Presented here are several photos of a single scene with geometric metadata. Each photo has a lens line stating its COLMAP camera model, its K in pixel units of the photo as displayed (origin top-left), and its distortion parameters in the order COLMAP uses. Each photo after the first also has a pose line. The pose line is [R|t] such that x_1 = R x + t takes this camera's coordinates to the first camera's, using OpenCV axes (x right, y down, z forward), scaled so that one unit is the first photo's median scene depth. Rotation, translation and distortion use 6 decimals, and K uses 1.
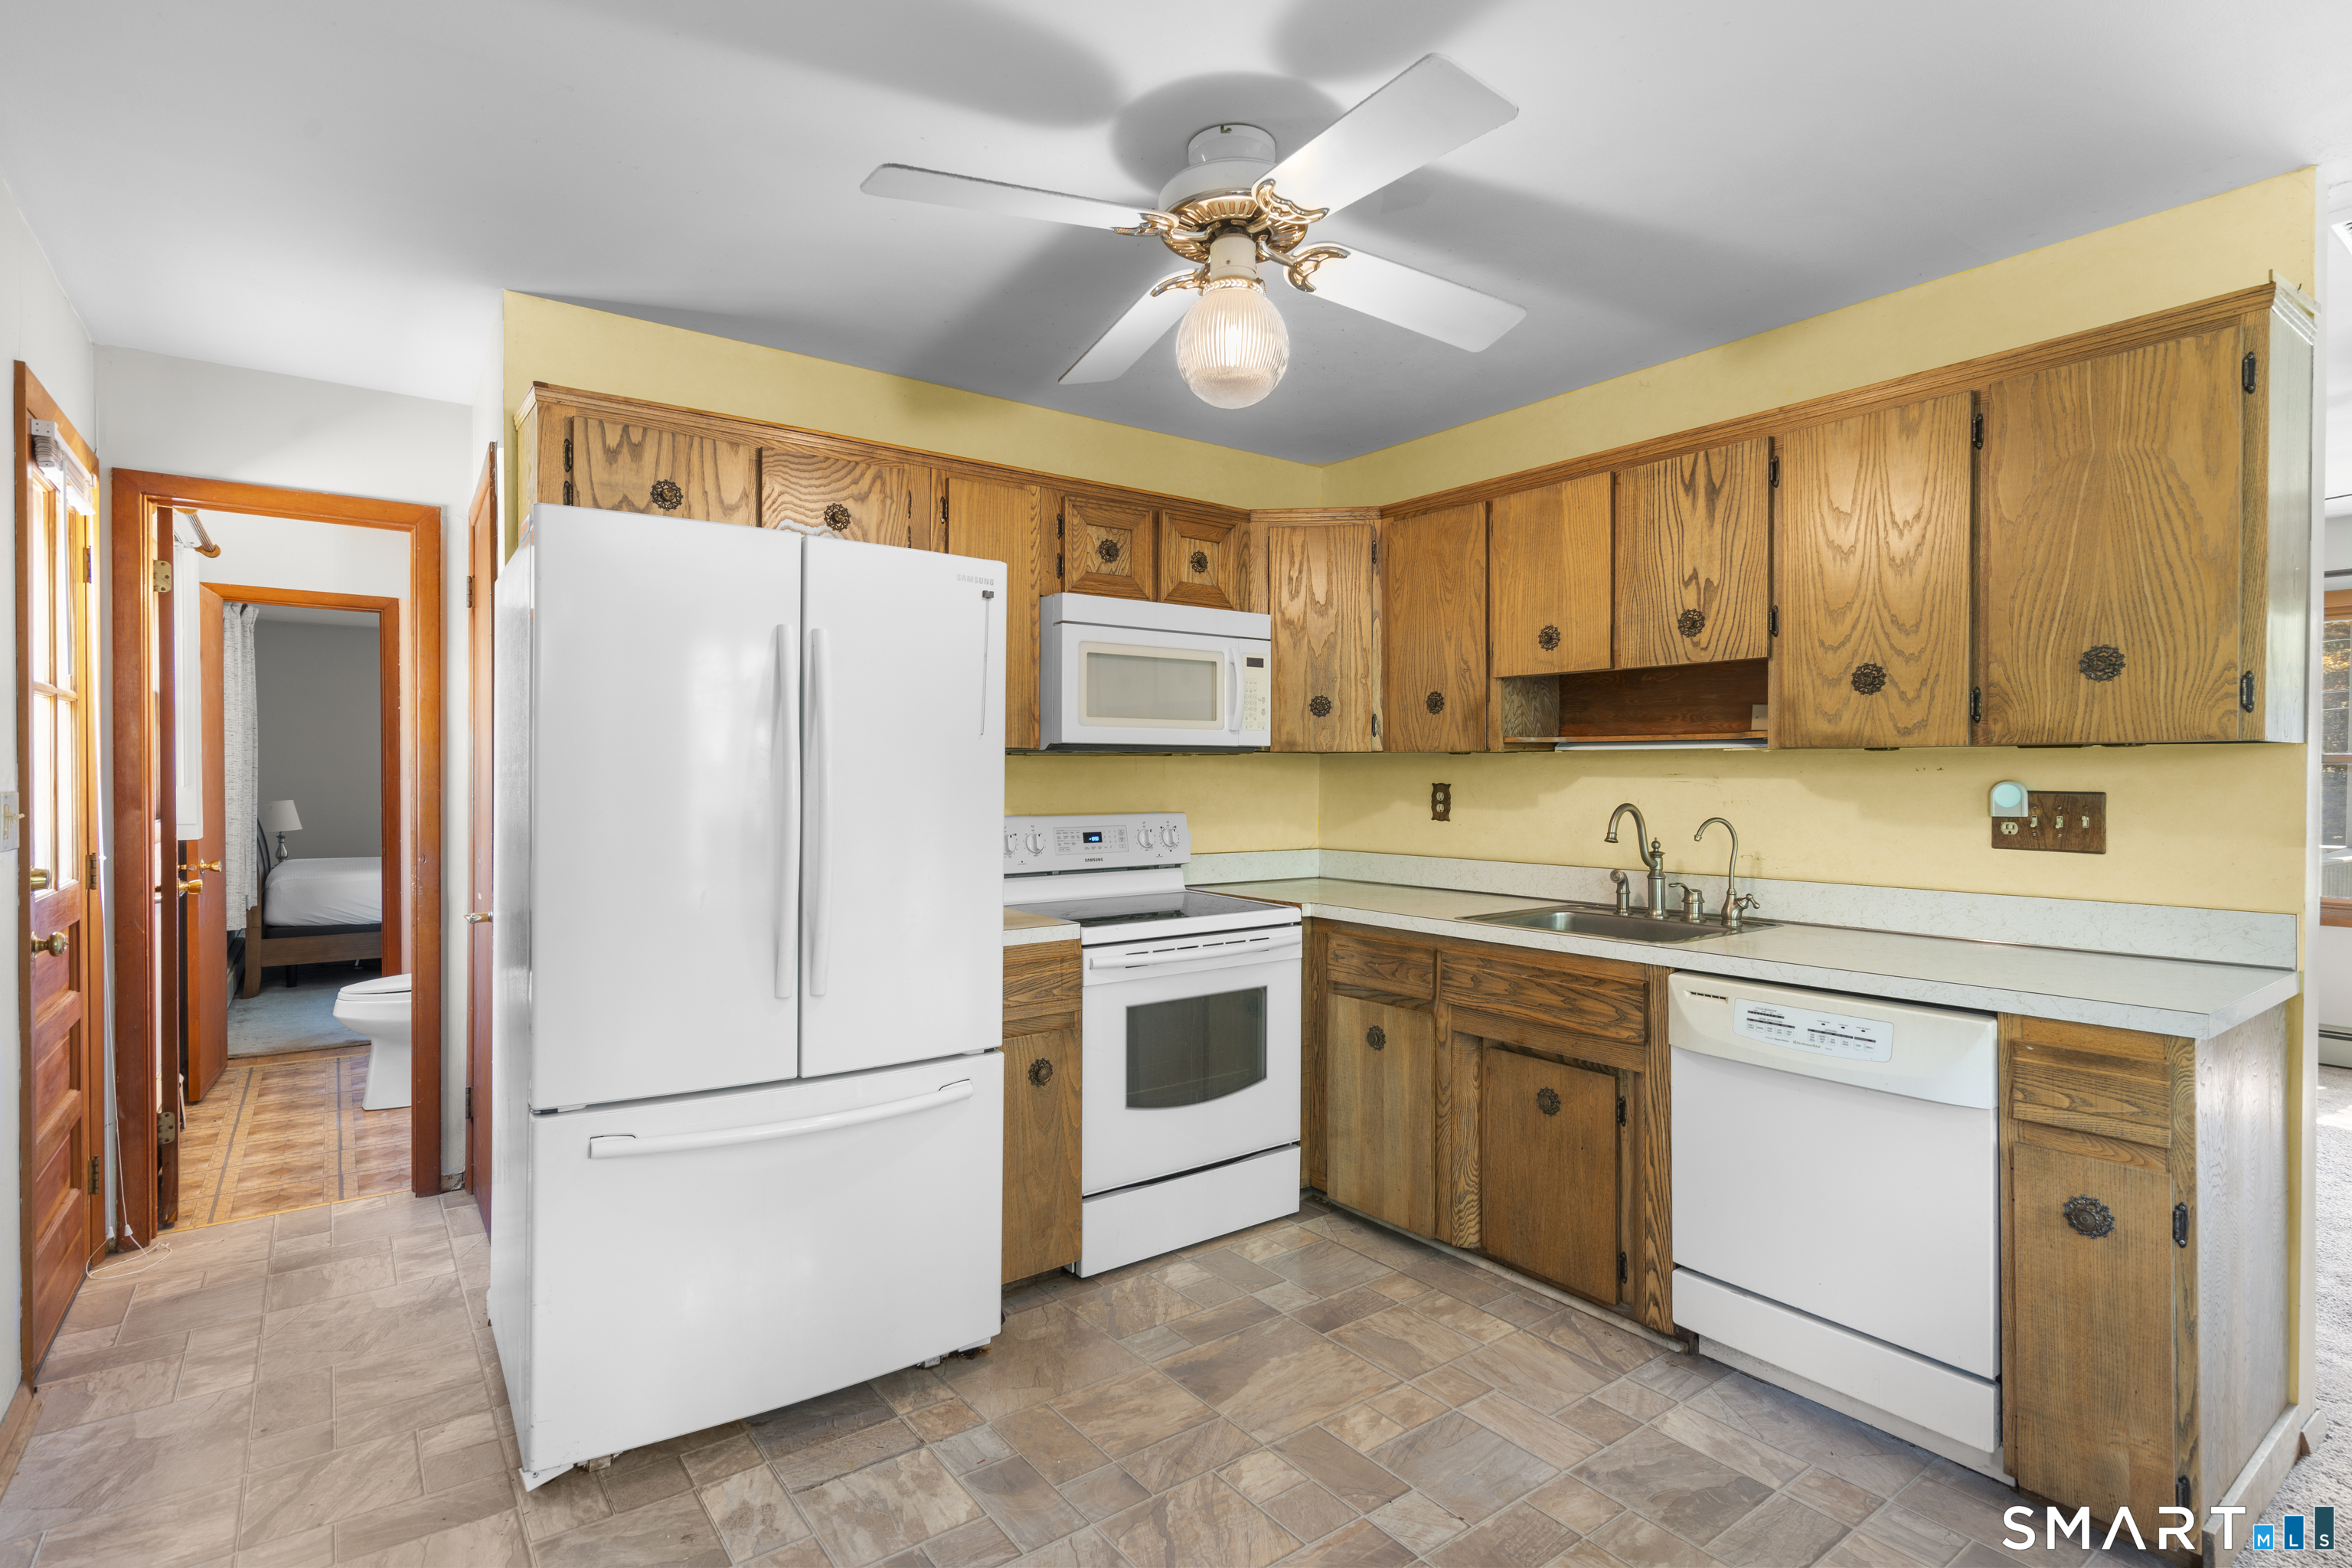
lens RADIAL K [[1152.0, 0, 1176.0], [0, 1152.0, 784.0], [0, 0, 1]] dist [-0.001809, 0.000489]
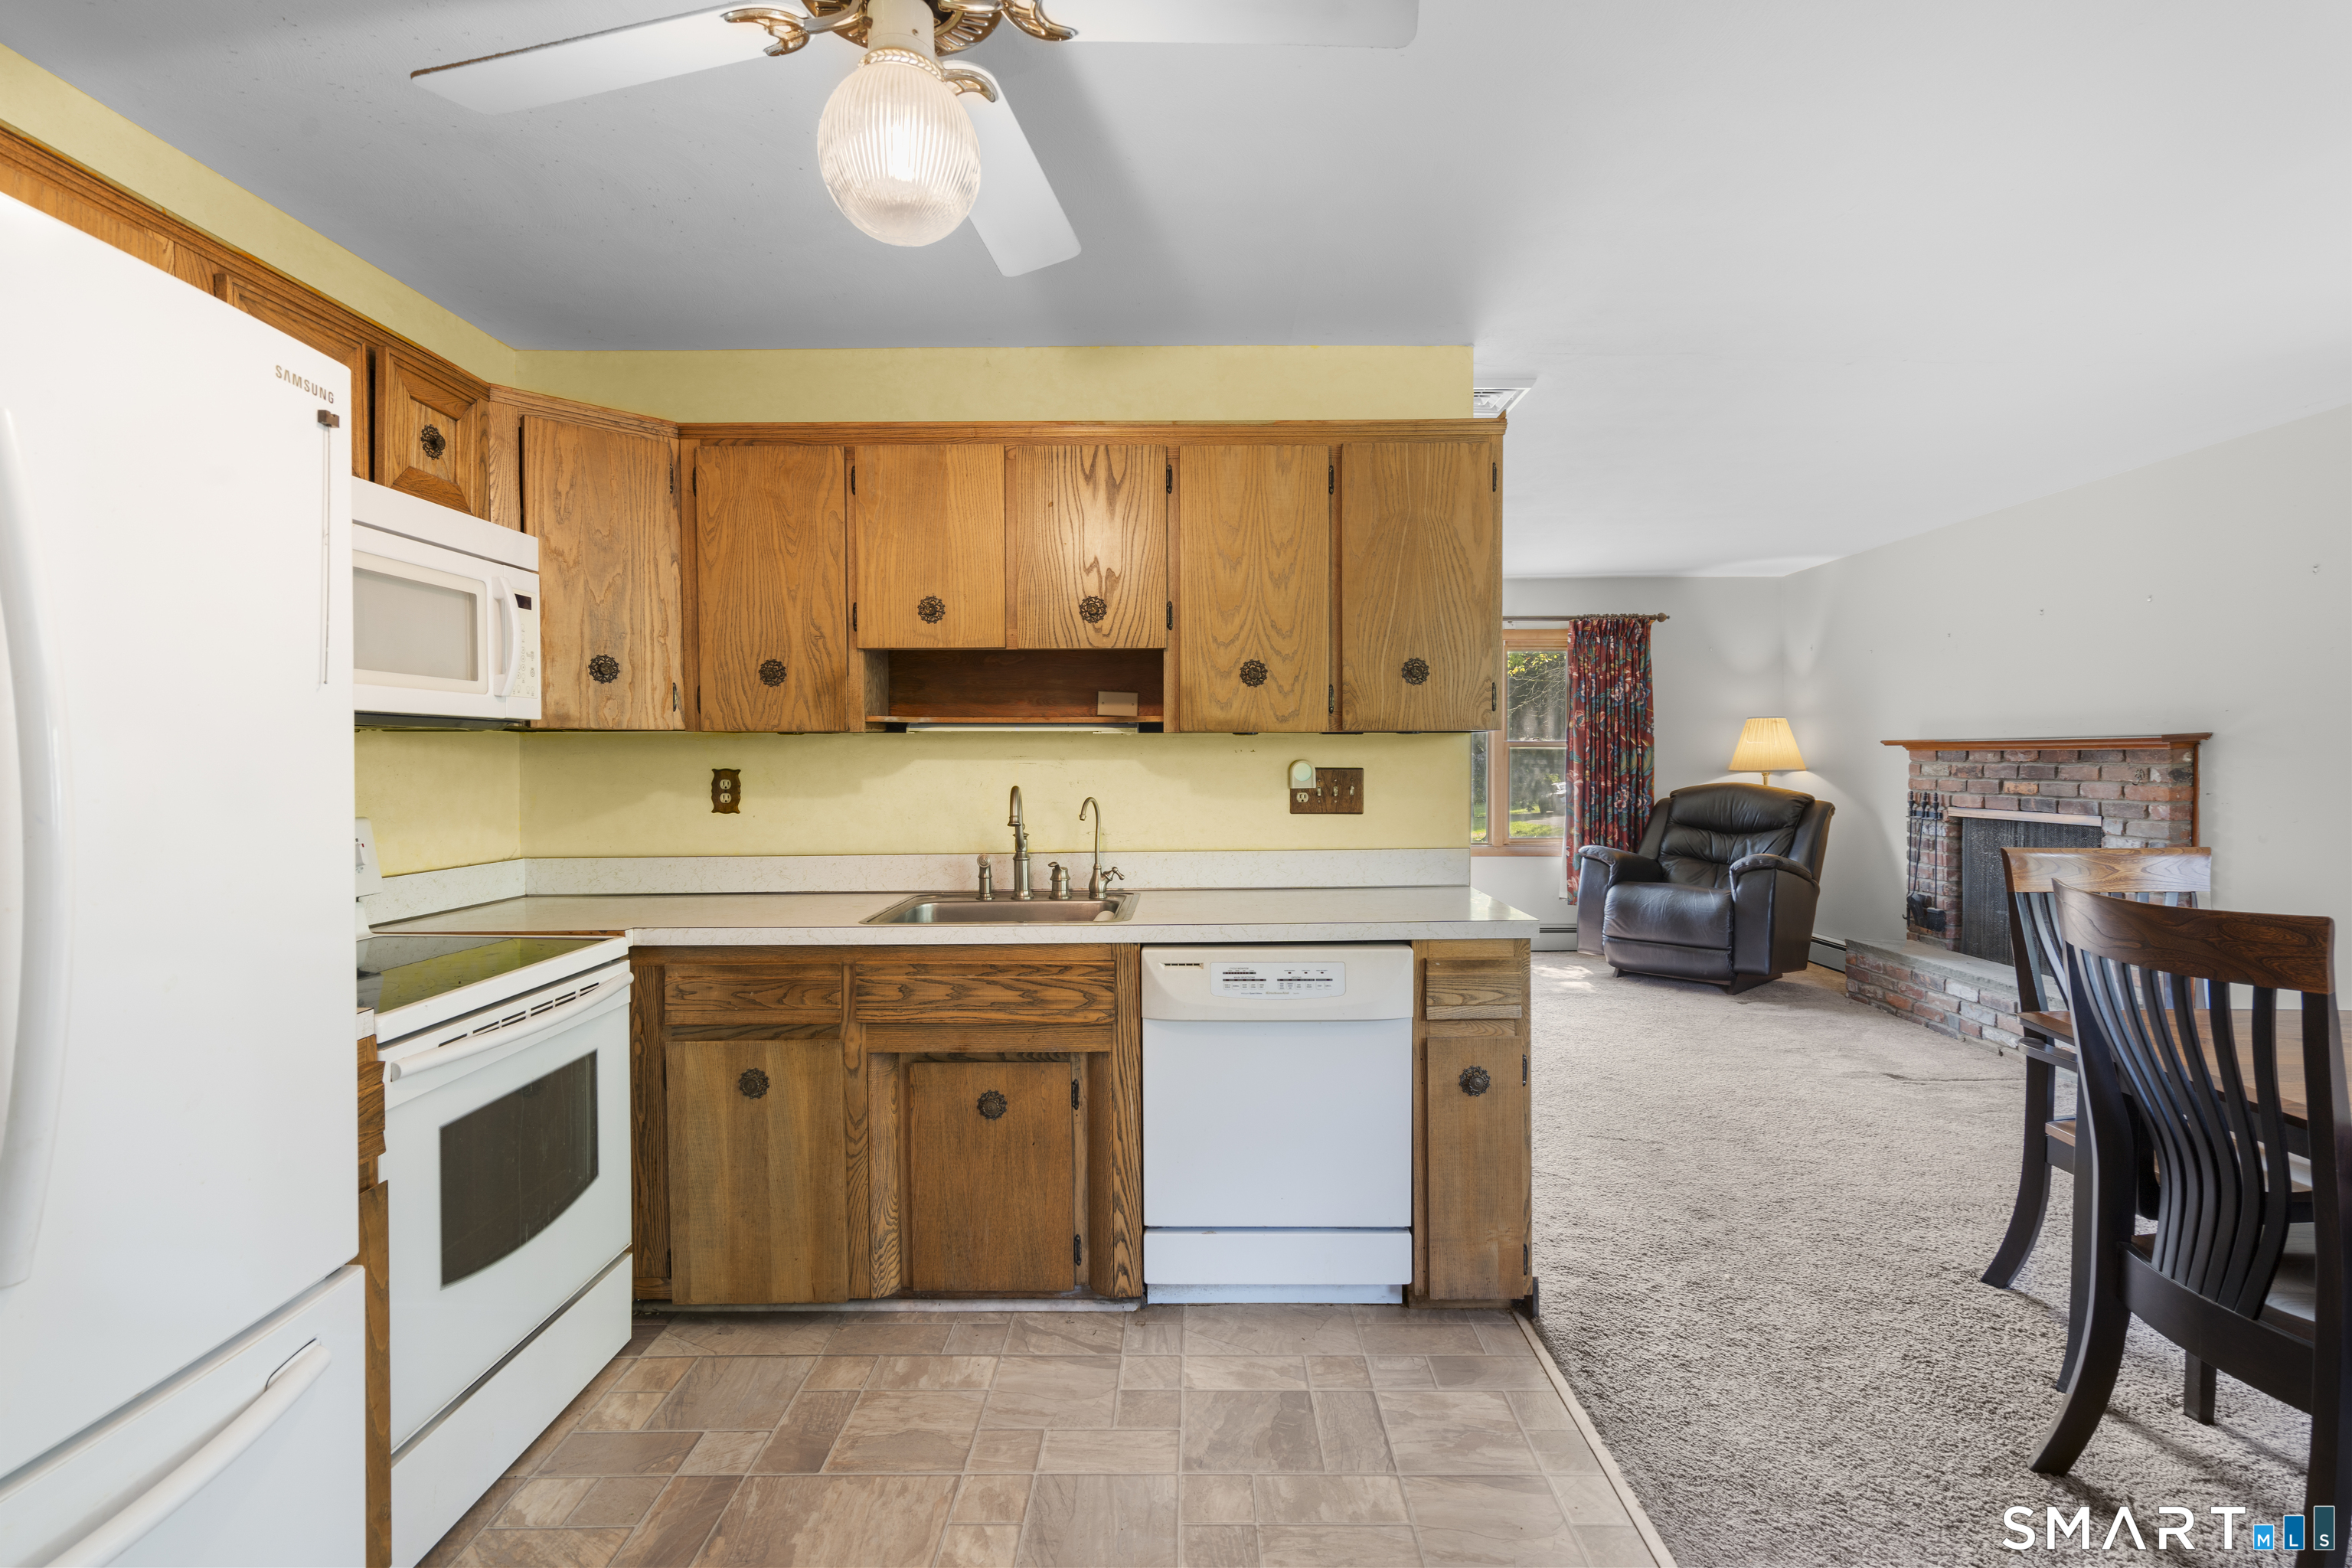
lens RADIAL K [[1105.4, 0, 1184.4], [0, 1105.4, 783.2], [0, 0, 1]] dist [-0.010403, 0.005726]
pose [[0.597430, -0.022217, 0.801614, -0.288040], [0.012612, 0.999753, 0.018309, -0.000972], [-0.801822, -0.000829, 0.597562, 0.325663]]
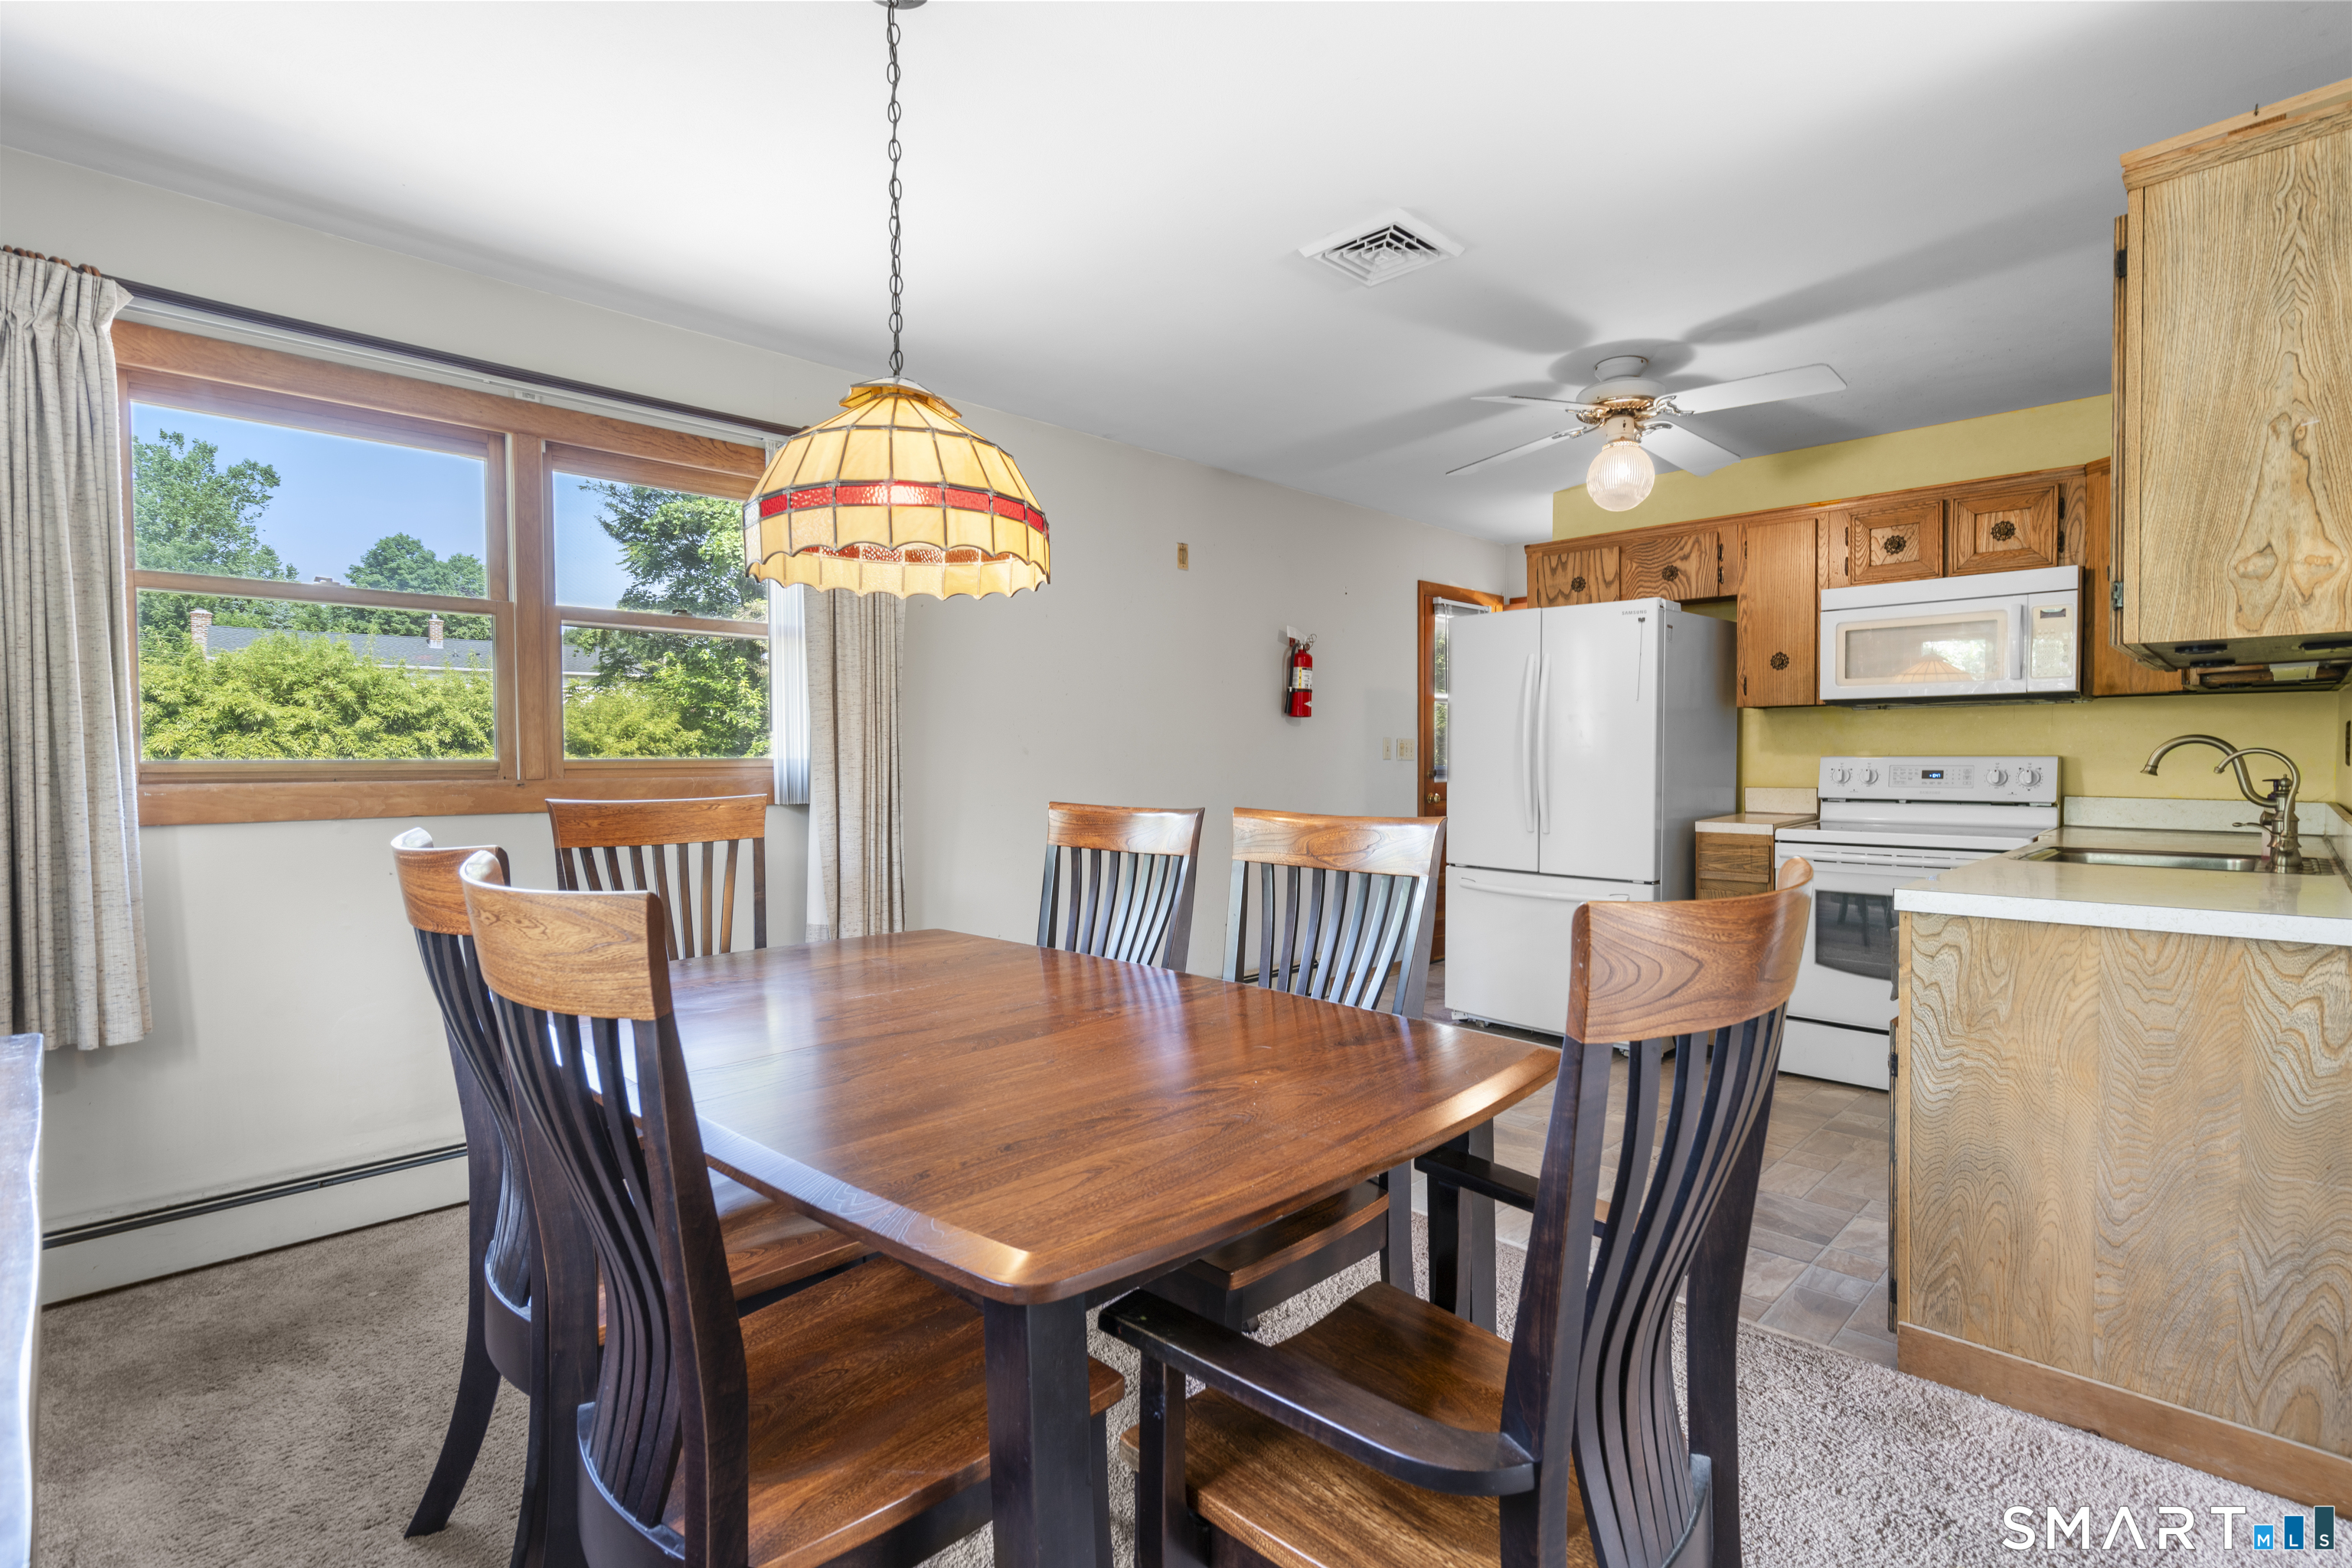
lens RADIAL K [[1105.4, 0, 1184.4], [0, 1105.4, 783.2], [0, 0, 1]] dist [-0.010403, 0.005726]
pose [[0.150221, 0.023531, -0.988372, 1.182325], [-0.005711, 0.999721, 0.022934, 0.041357], [0.988636, 0.002200, 0.150313, 0.057344]]
